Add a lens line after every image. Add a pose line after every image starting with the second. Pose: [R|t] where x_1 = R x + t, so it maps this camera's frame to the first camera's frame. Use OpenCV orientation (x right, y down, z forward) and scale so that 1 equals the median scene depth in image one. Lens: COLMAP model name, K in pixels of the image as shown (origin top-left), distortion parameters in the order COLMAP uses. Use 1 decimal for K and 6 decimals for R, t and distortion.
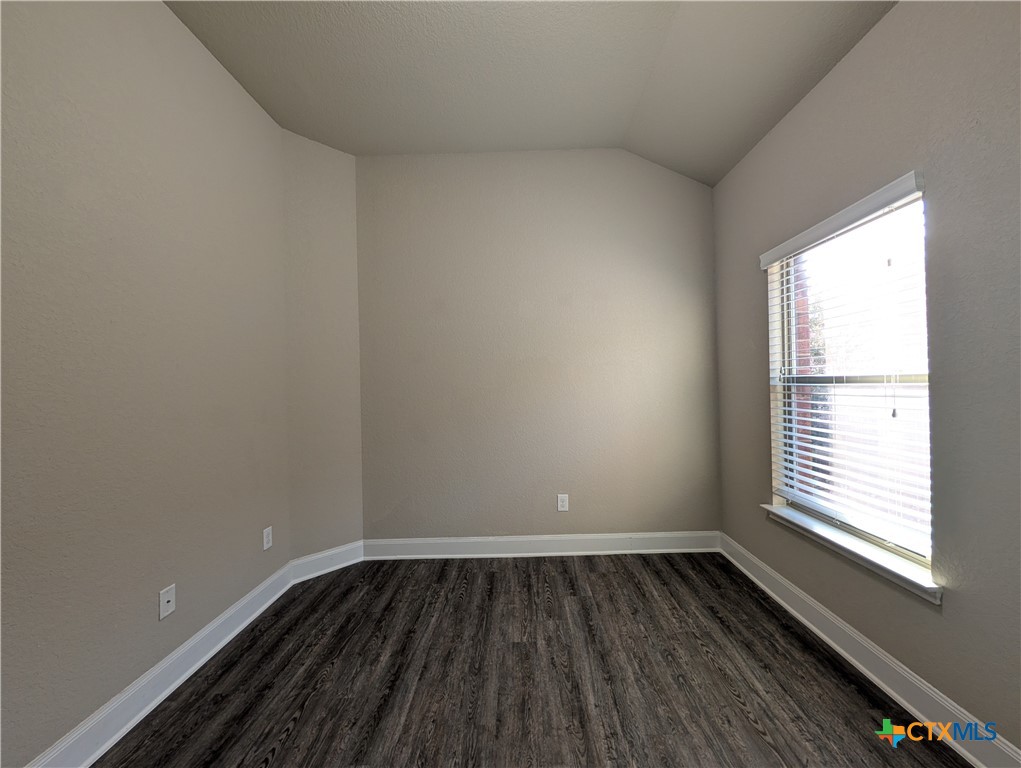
lens RADIAL K [[371.9, 0, 483.0], [0, 371.9, 379.7], [0, 0, 1]] dist [-0.035492, 0.000007]
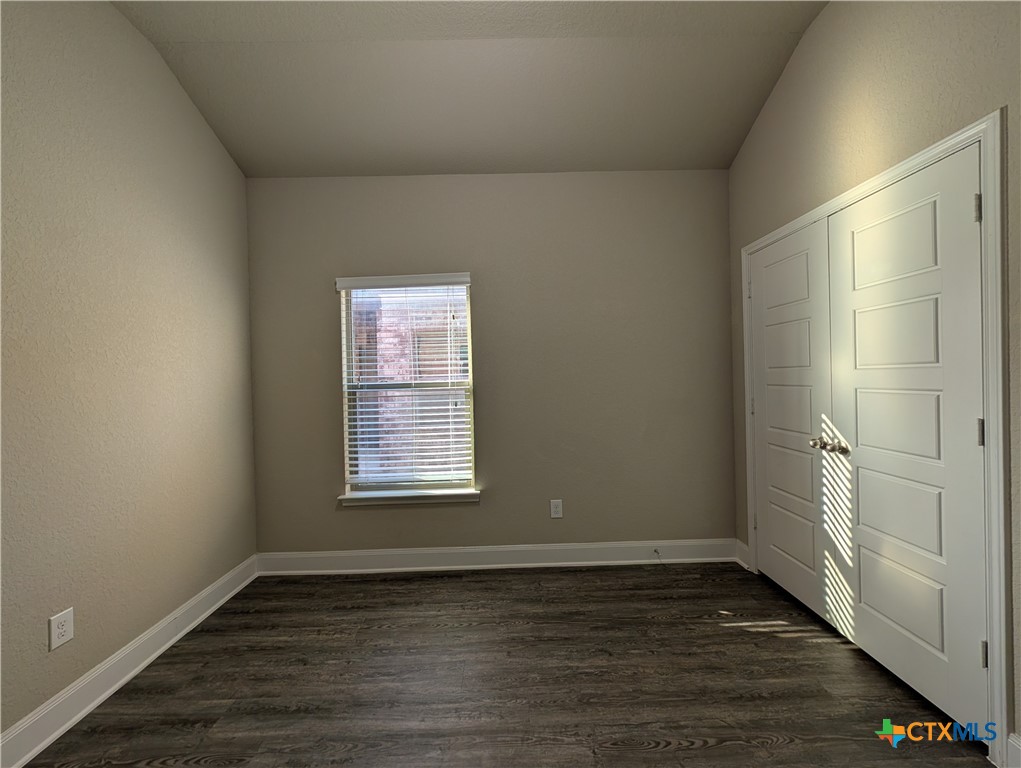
lens RADIAL K [[392.5, 0, 515.5], [0, 392.5, 383.2], [0, 0, 1]] dist [-0.014271, -0.000113]
pose [[-0.089986, 0.014071, 0.995844, -0.528705], [0.019785, 0.999728, -0.012338, 0.015030], [-0.995746, 0.018592, -0.090240, 0.580689]]
